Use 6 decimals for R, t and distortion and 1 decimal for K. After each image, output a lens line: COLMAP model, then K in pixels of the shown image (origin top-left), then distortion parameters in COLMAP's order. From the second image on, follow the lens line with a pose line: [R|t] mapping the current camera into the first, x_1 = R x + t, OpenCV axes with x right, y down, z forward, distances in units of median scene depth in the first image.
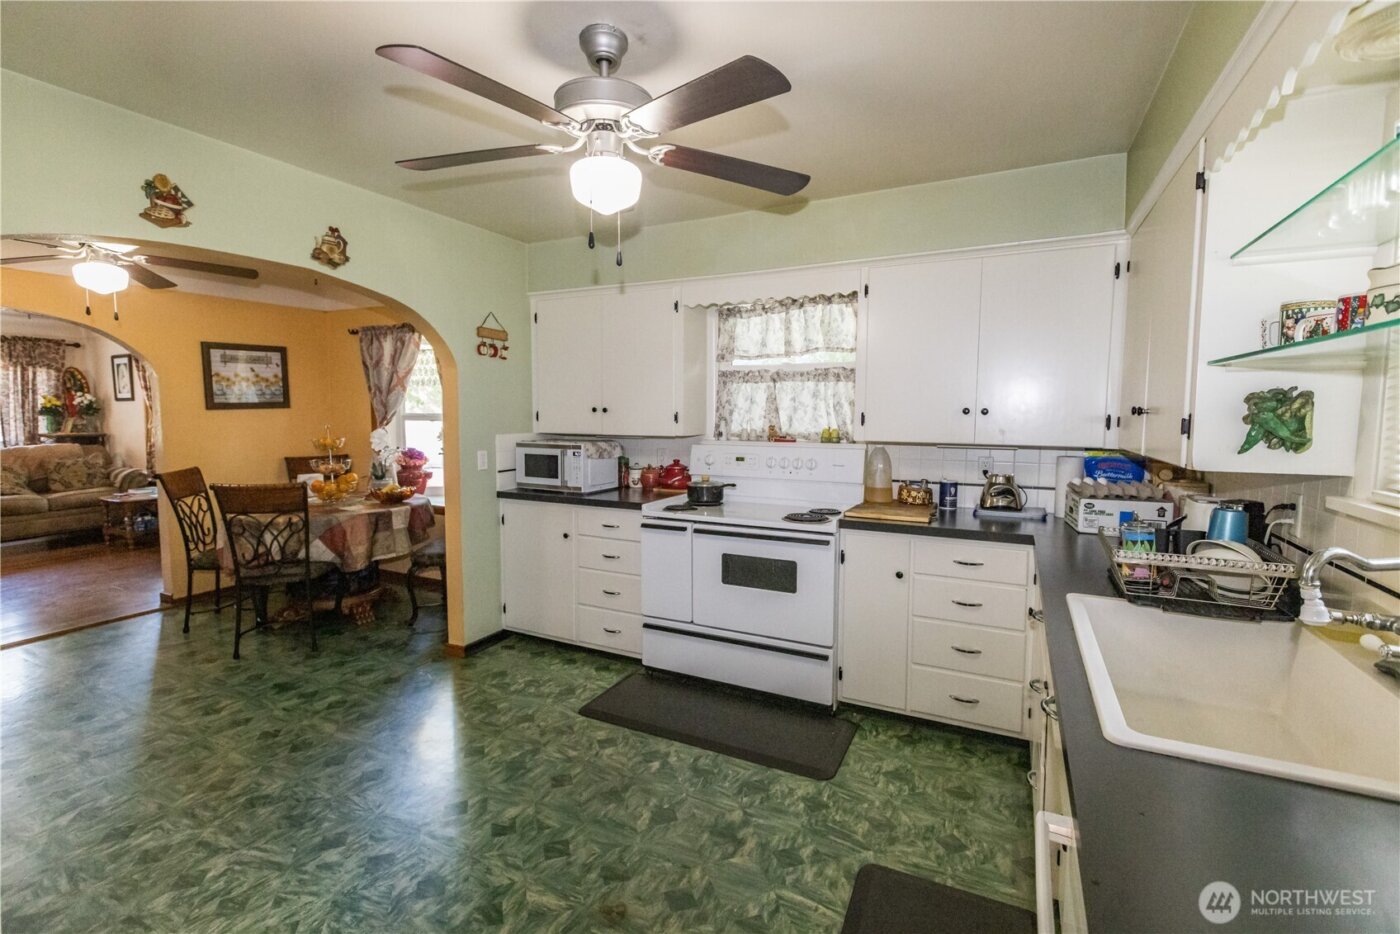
lens RADIAL K [[633.6, 0, 702.7], [0, 633.6, 459.7], [0, 0, 1]] dist [0.004621, -0.000162]
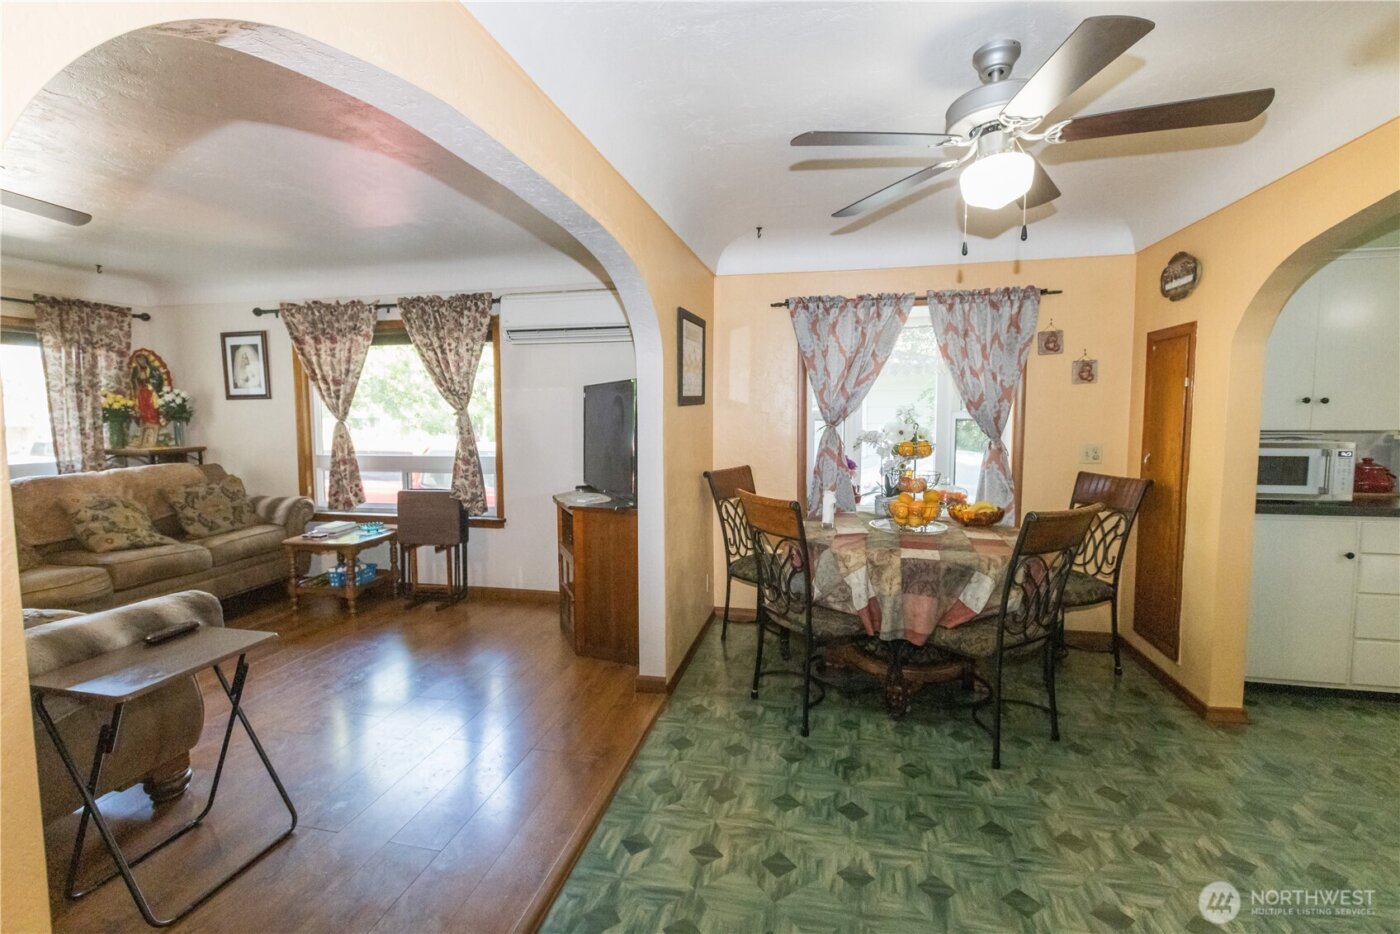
lens RADIAL K [[633.6, 0, 702.7], [0, 633.6, 459.7], [0, 0, 1]] dist [0.004621, -0.000162]
pose [[0.967913, -0.026582, 0.249875, -1.254761], [0.028090, 0.999602, -0.002469, -0.023707], [-0.249710, 0.009409, 0.968275, 0.438938]]
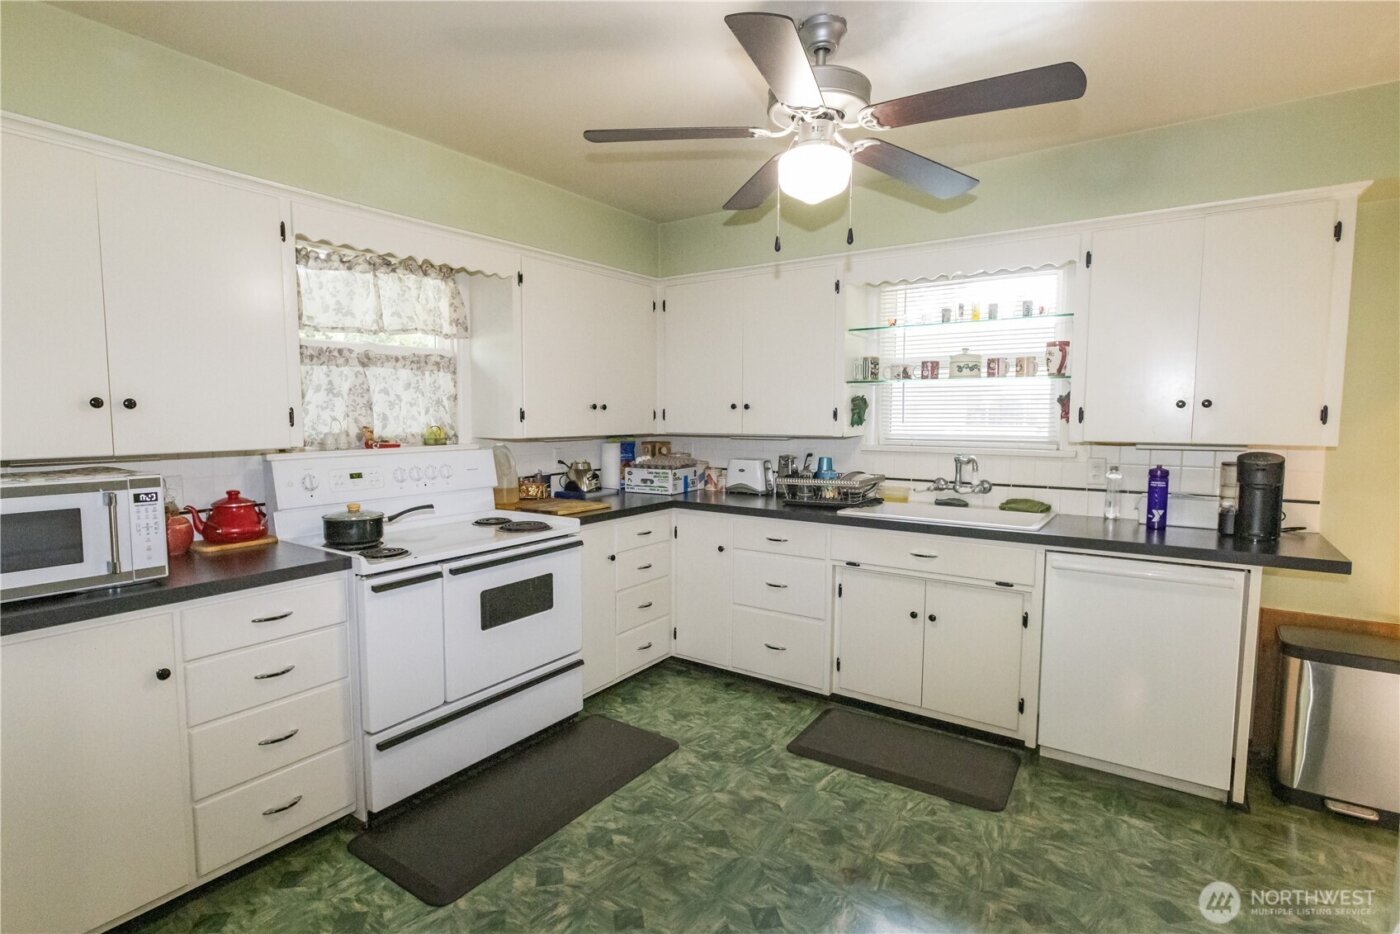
lens RADIAL K [[706.8, 0, 667.6], [0, 706.8, 472.2], [0, 0, 1]] dist [0.003683, -0.000172]
pose [[0.152053, -0.087898, 0.984456, -0.680026], [0.079240, 0.993916, 0.076504, -0.038525], [-0.985191, 0.066375, 0.158093, 0.564008]]
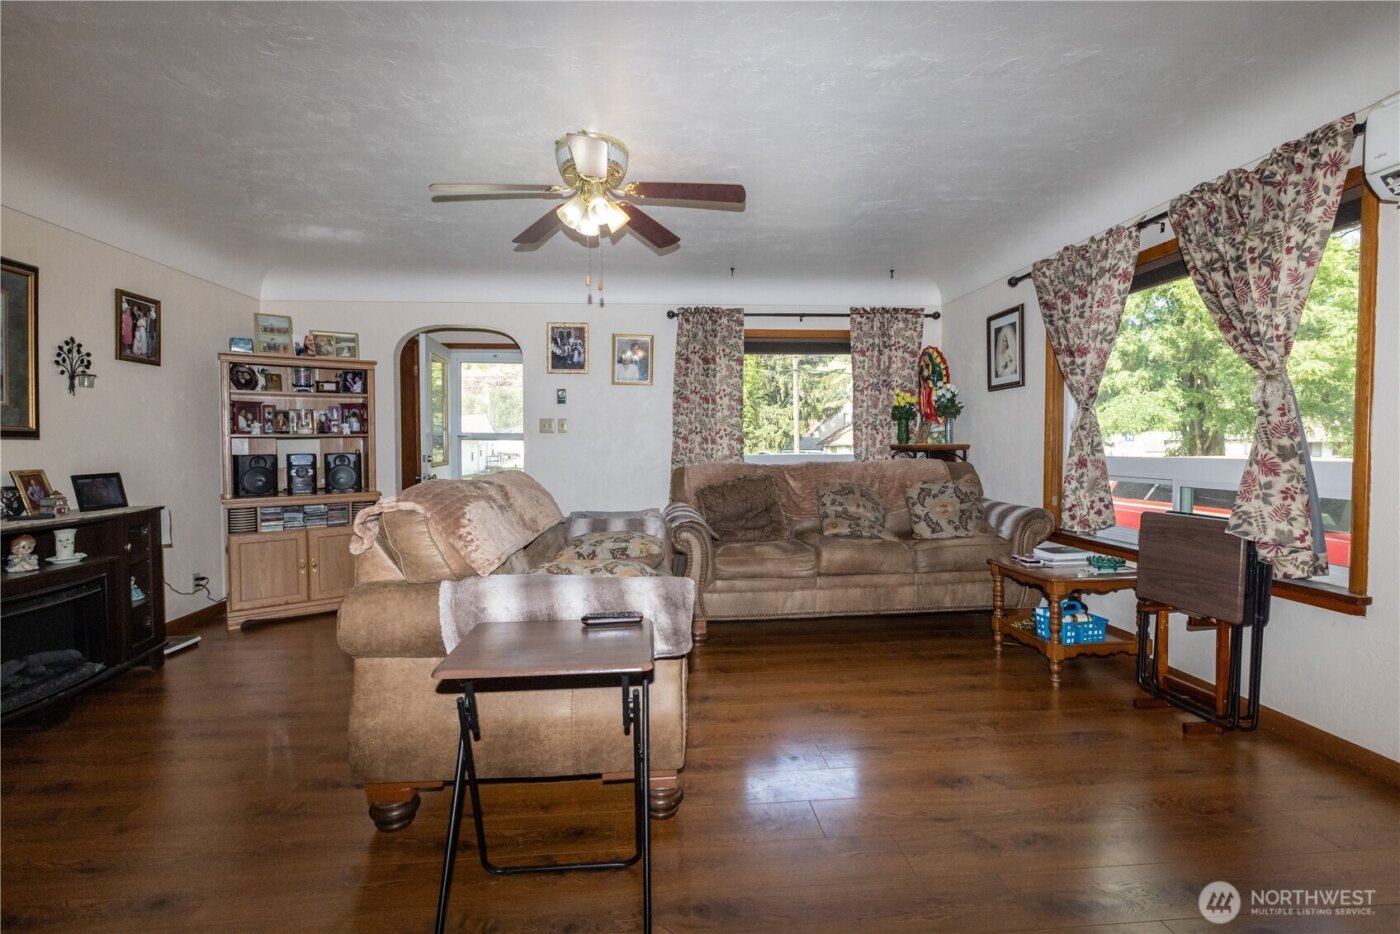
lens RADIAL K [[640.0, 0, 698.7], [0, 640.0, 458.8], [0, 0, 1]] dist [-0.000158, -0.000883]
pose [[0.527425, 0.016516, -0.849441, -1.148561], [-0.063758, 0.997761, -0.020188, 0.004554], [0.847206, 0.064806, 0.527297, 0.936047]]
